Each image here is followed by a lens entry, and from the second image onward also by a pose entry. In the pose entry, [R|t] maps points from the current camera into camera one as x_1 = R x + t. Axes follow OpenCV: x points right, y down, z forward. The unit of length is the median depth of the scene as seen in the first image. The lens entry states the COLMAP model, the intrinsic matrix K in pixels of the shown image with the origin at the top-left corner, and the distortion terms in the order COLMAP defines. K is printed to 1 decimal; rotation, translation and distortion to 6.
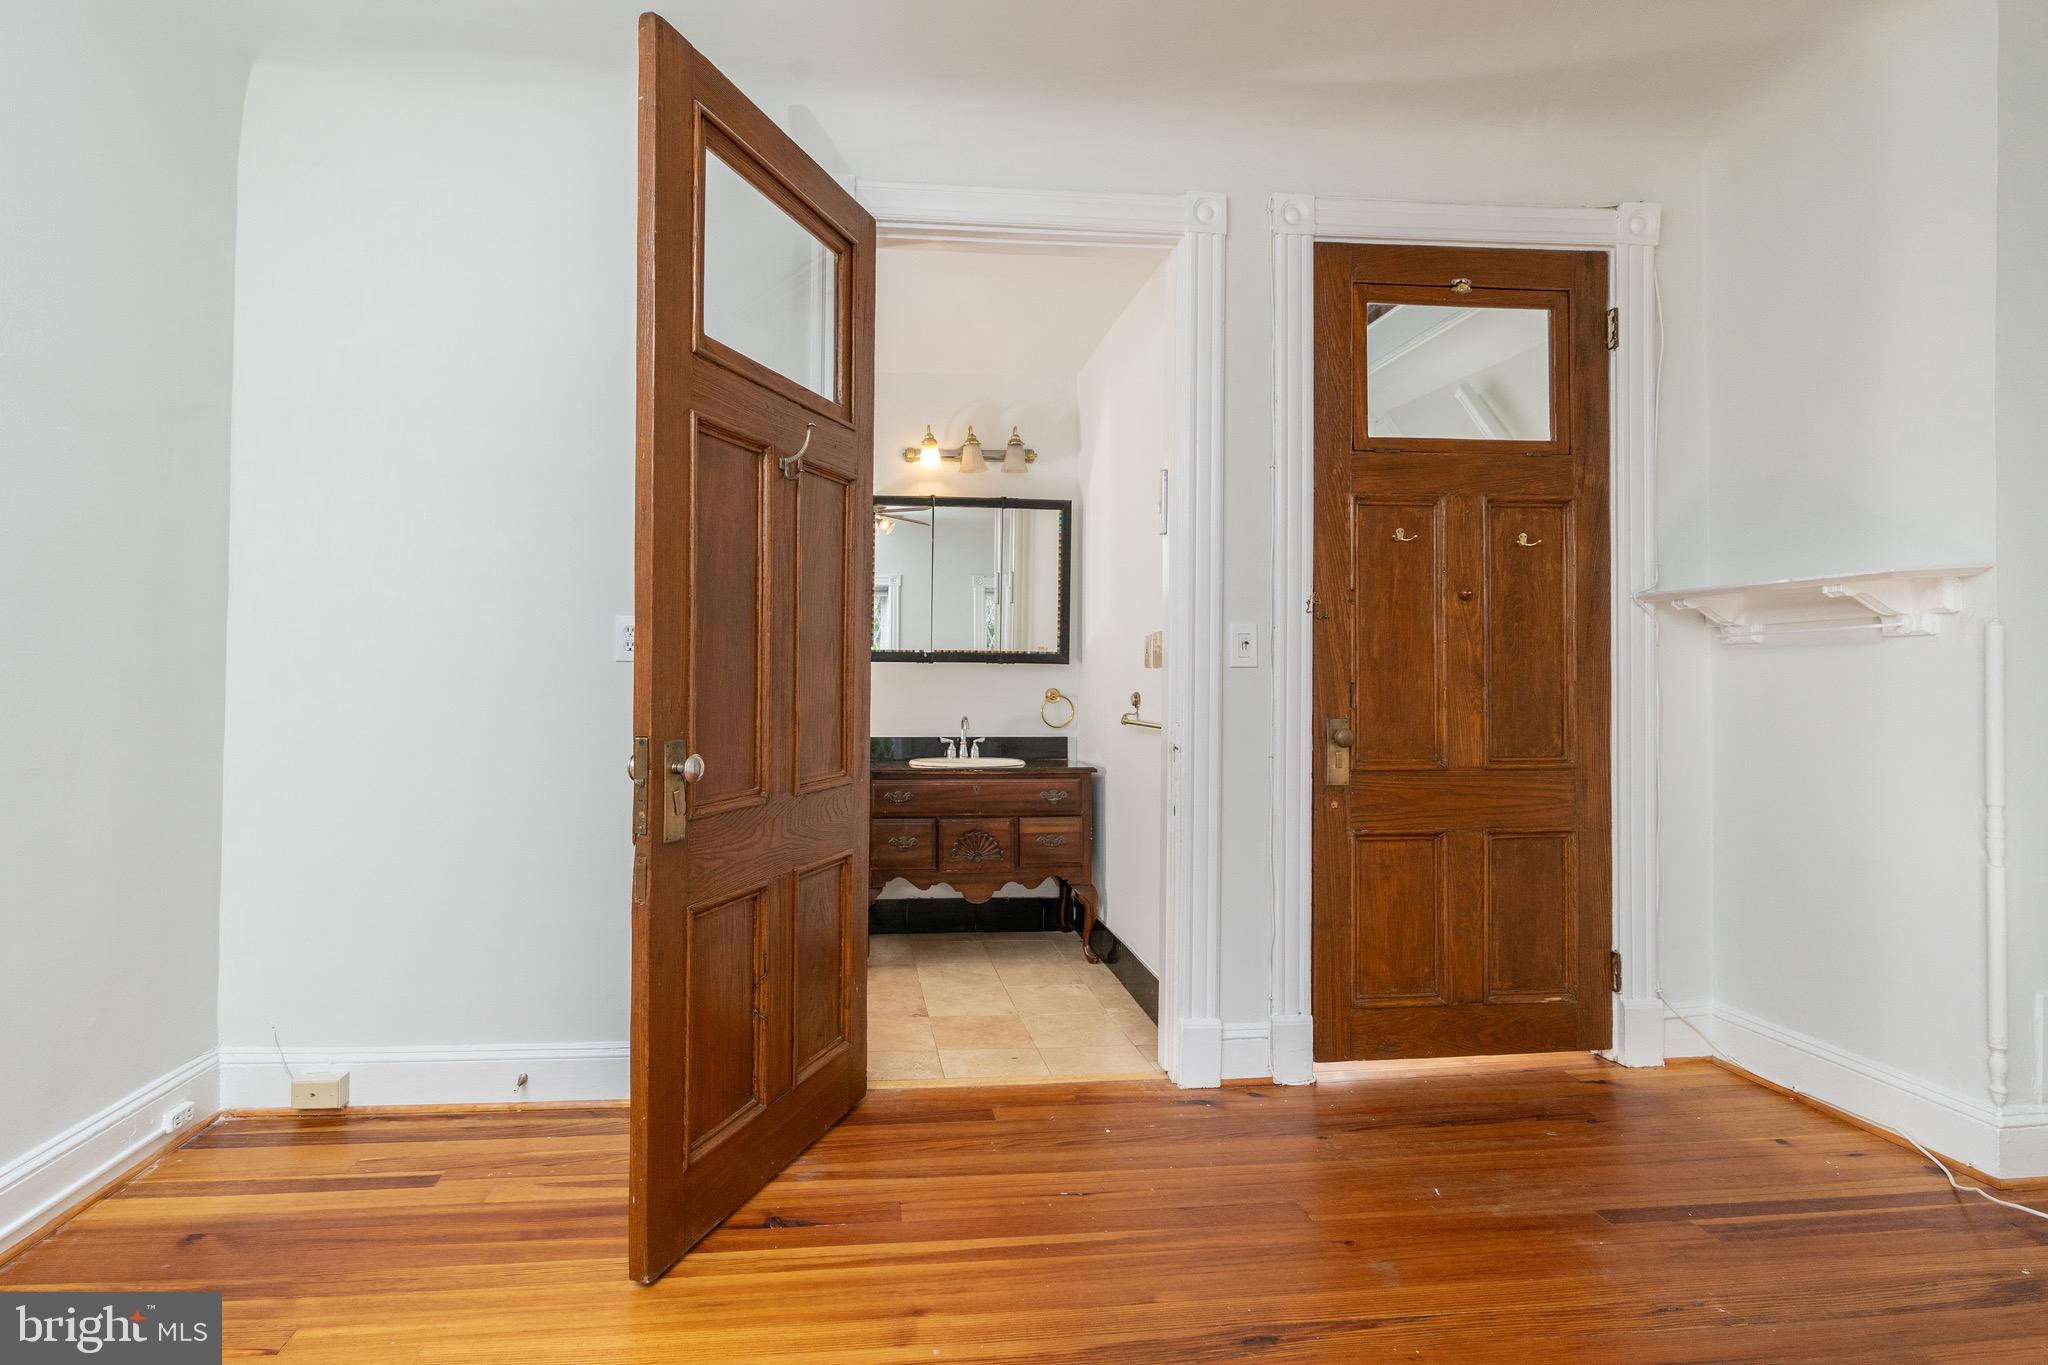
lens RADIAL K [[940.3, 0, 1024.1], [0, 940.3, 683.2], [0, 0, 1]] dist [-0.003738, -0.000791]
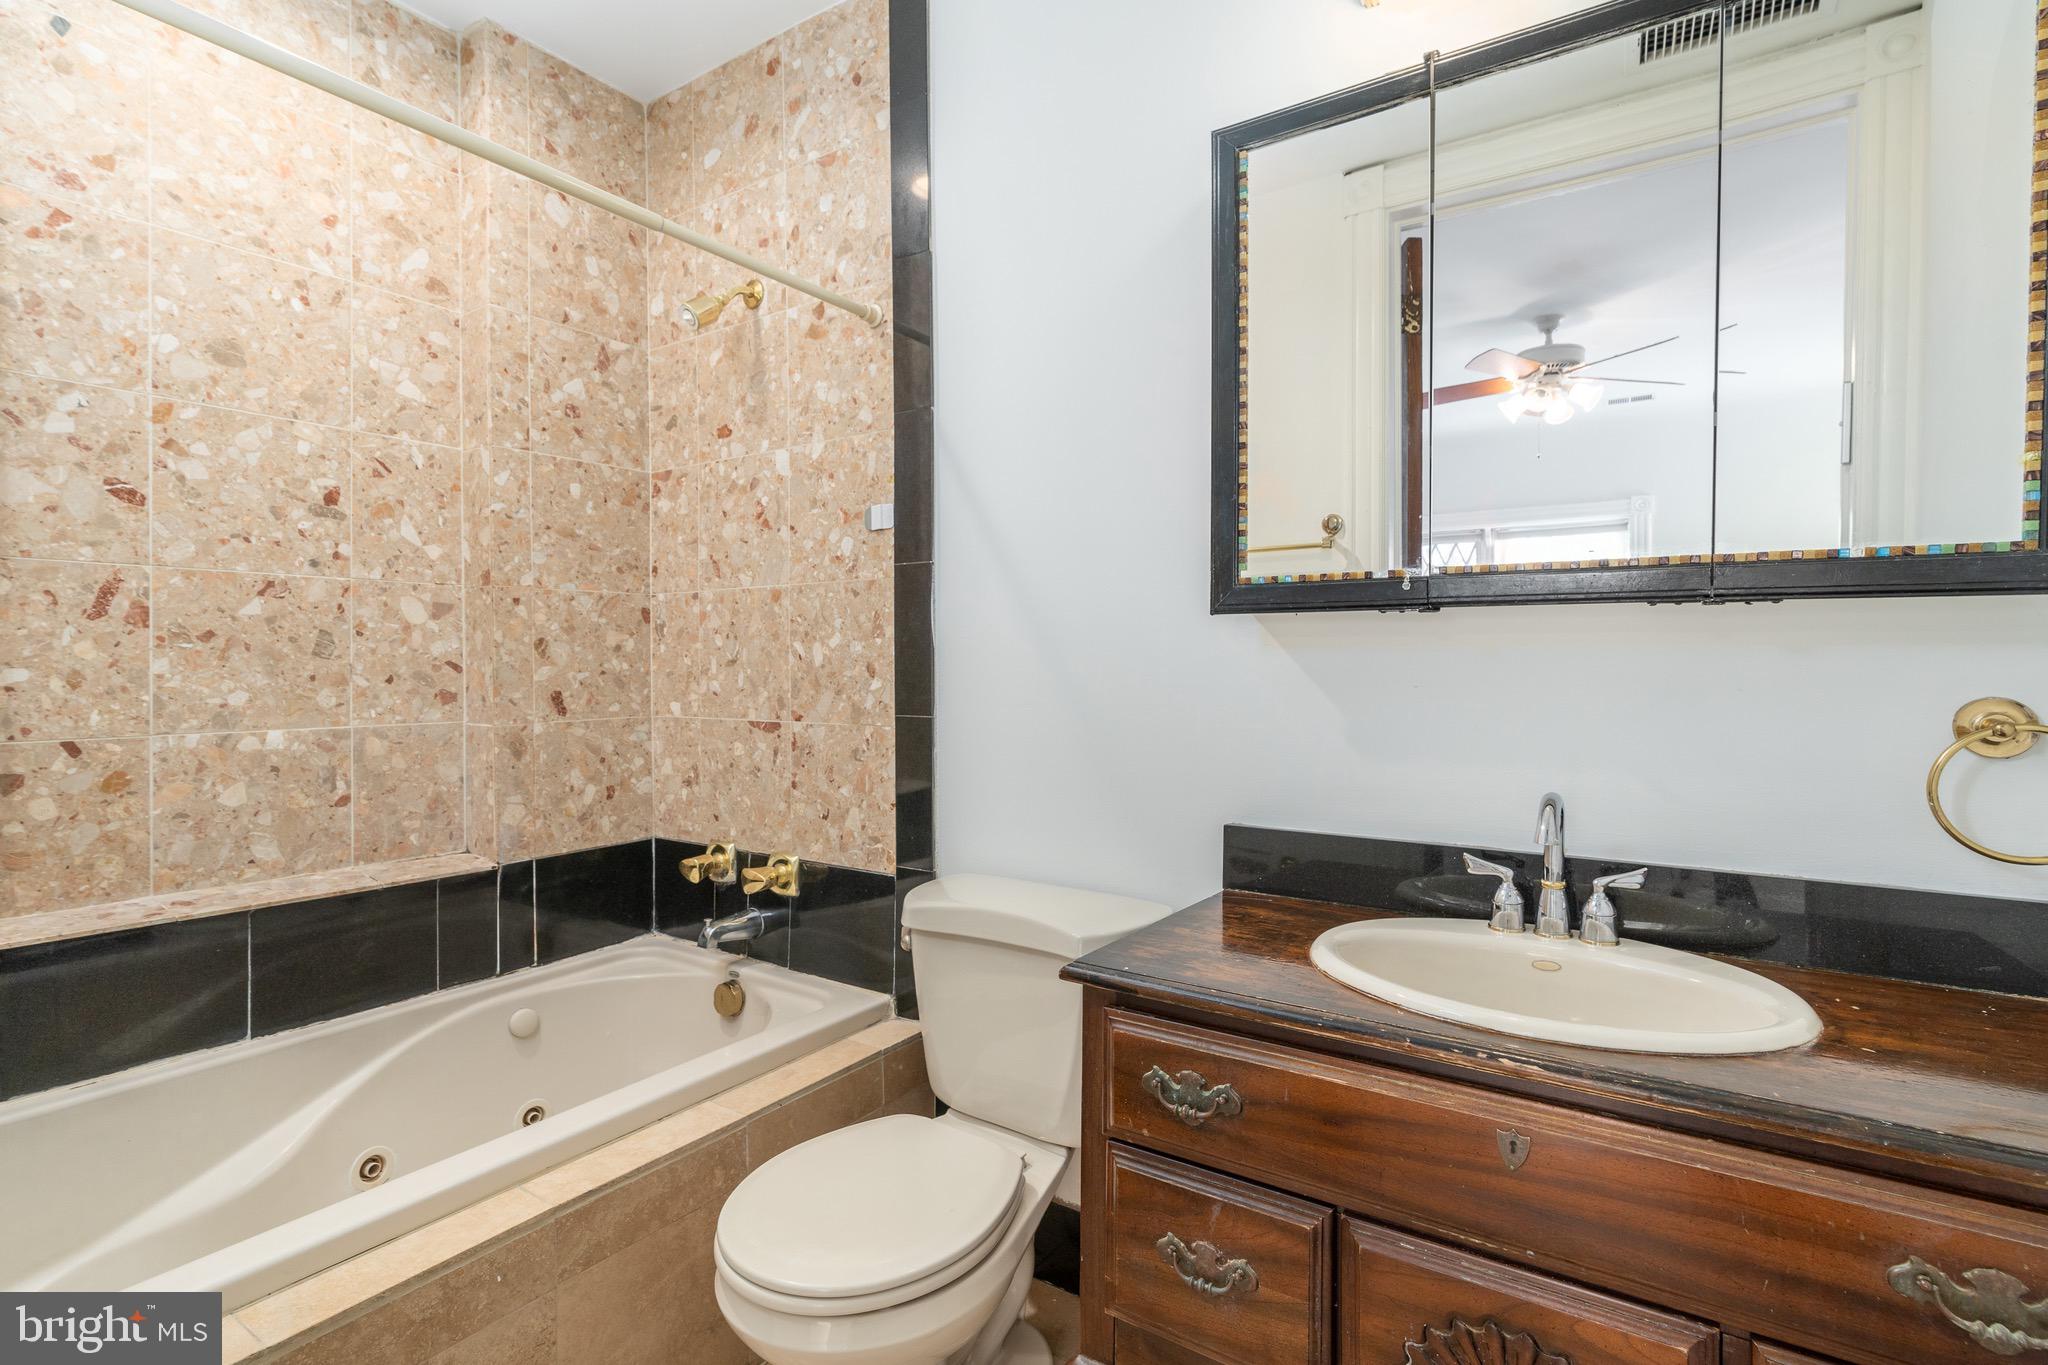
lens RADIAL K [[940.3, 0, 1029.0], [0, 940.3, 679.4], [0, 0, 1]] dist [-0.003738, -0.000791]
pose [[0.712812, -0.000658, -0.701355, 0.022900], [0.011355, 0.999879, 0.010602, -0.002540], [0.701263, -0.015521, 0.712733, 0.691998]]
